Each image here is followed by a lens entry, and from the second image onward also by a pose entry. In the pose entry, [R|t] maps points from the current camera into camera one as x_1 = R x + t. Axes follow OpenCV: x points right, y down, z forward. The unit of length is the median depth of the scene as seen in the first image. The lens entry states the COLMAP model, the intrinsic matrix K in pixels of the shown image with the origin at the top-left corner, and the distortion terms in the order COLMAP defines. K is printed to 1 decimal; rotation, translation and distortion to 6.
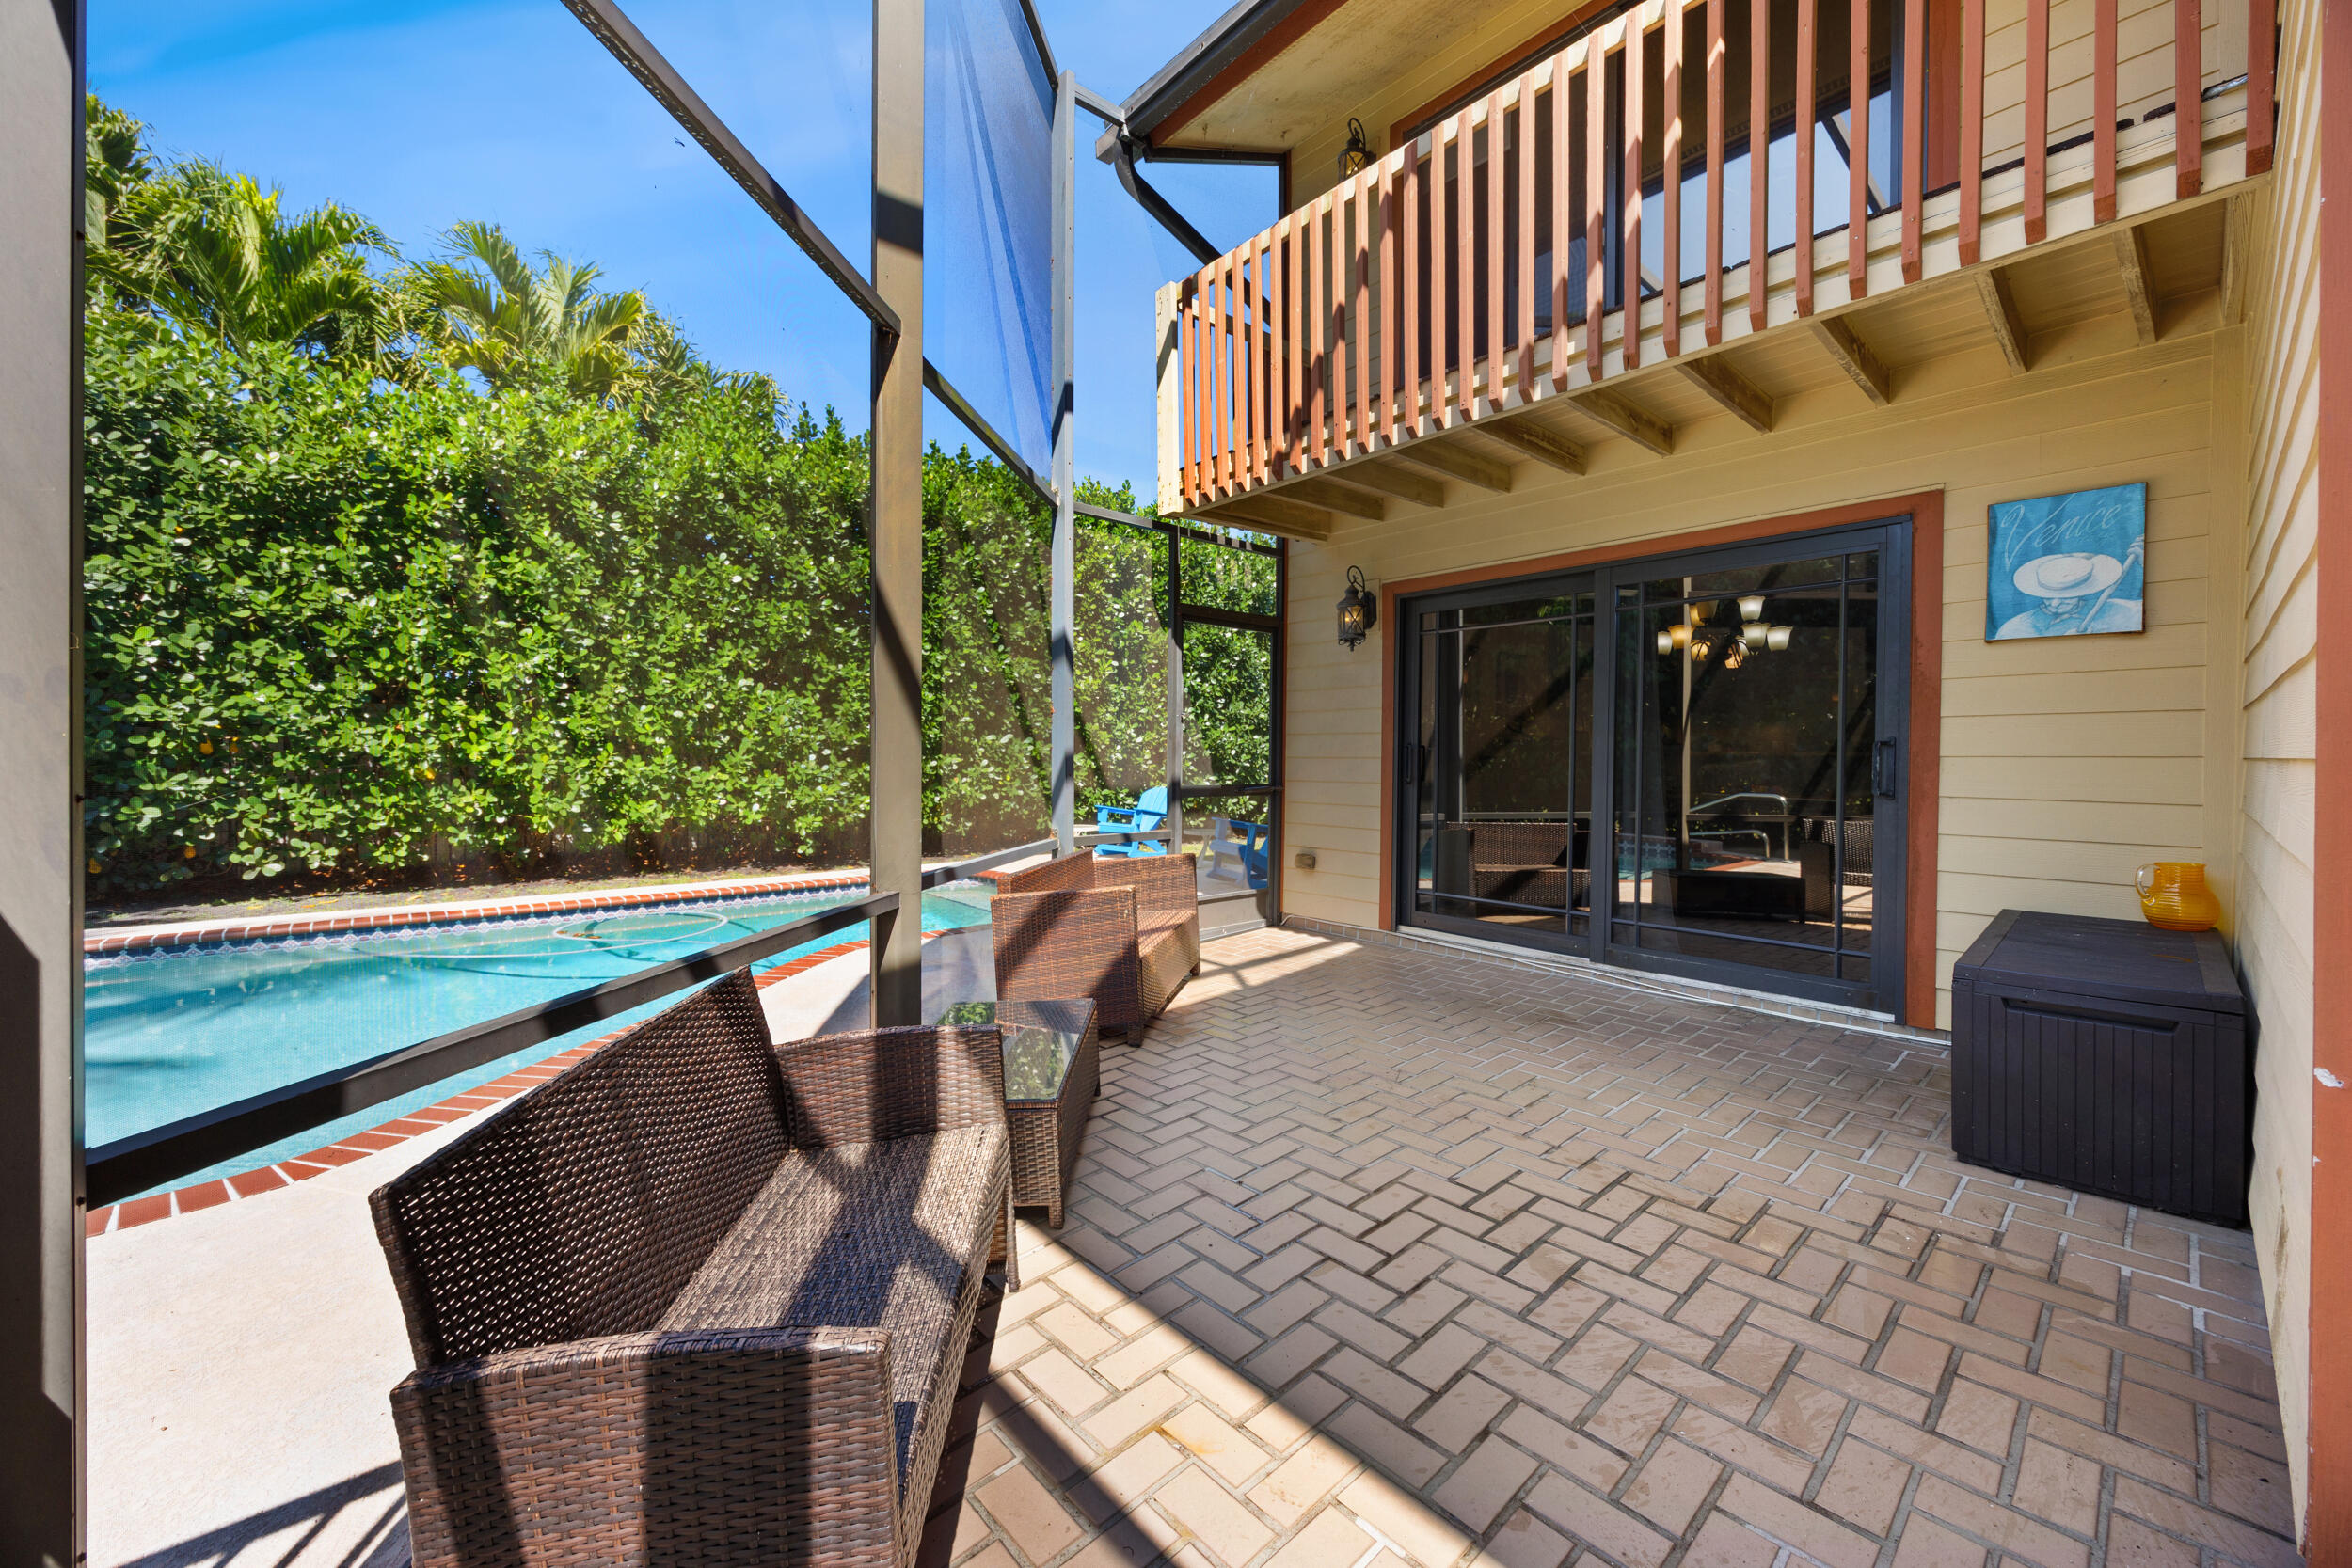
lens RADIAL K [[905.5, 0, 1185.7], [0, 905.5, 767.5], [0, 0, 1]] dist [-0.000023, -0.000098]
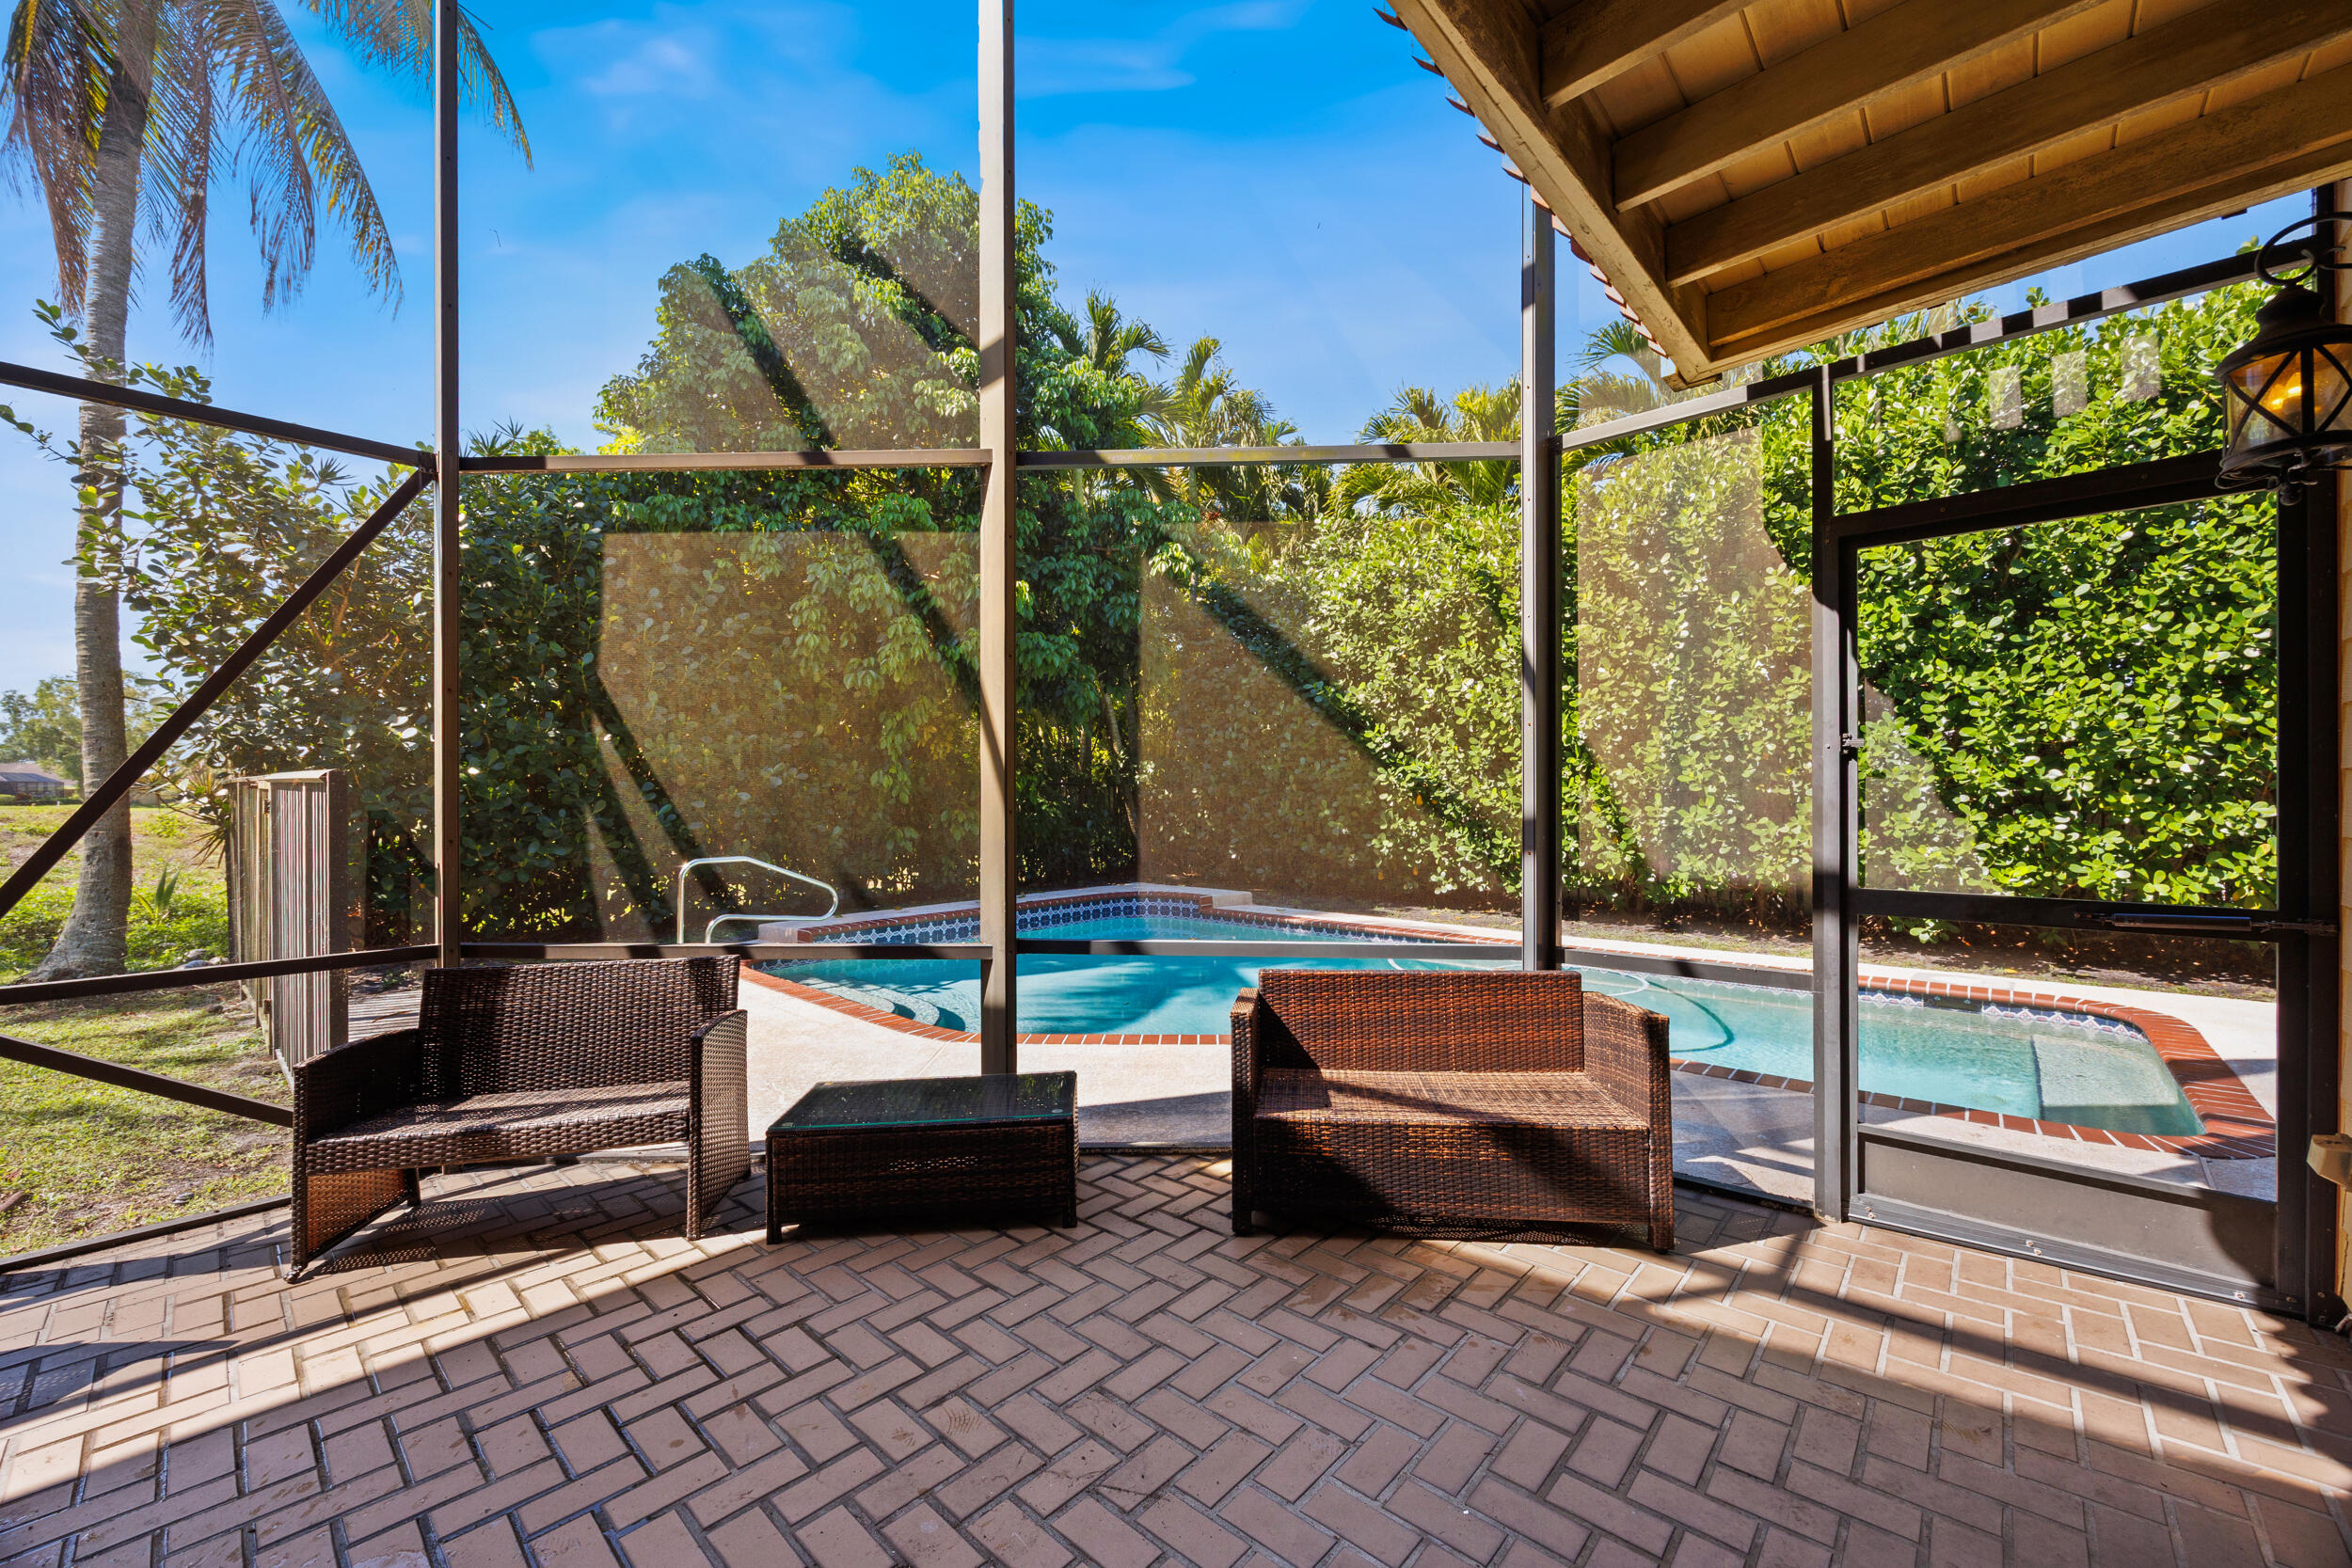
lens RADIAL K [[910.1, 0, 1168.4], [0, 910.1, 794.4], [0, 0, 1]] dist [-0.000130, 0.000014]
pose [[0.087301, -0.007145, -0.996156, 0.365703], [-0.002409, 0.999970, -0.007383, -0.021138], [0.996179, 0.003045, 0.087281, 0.478637]]
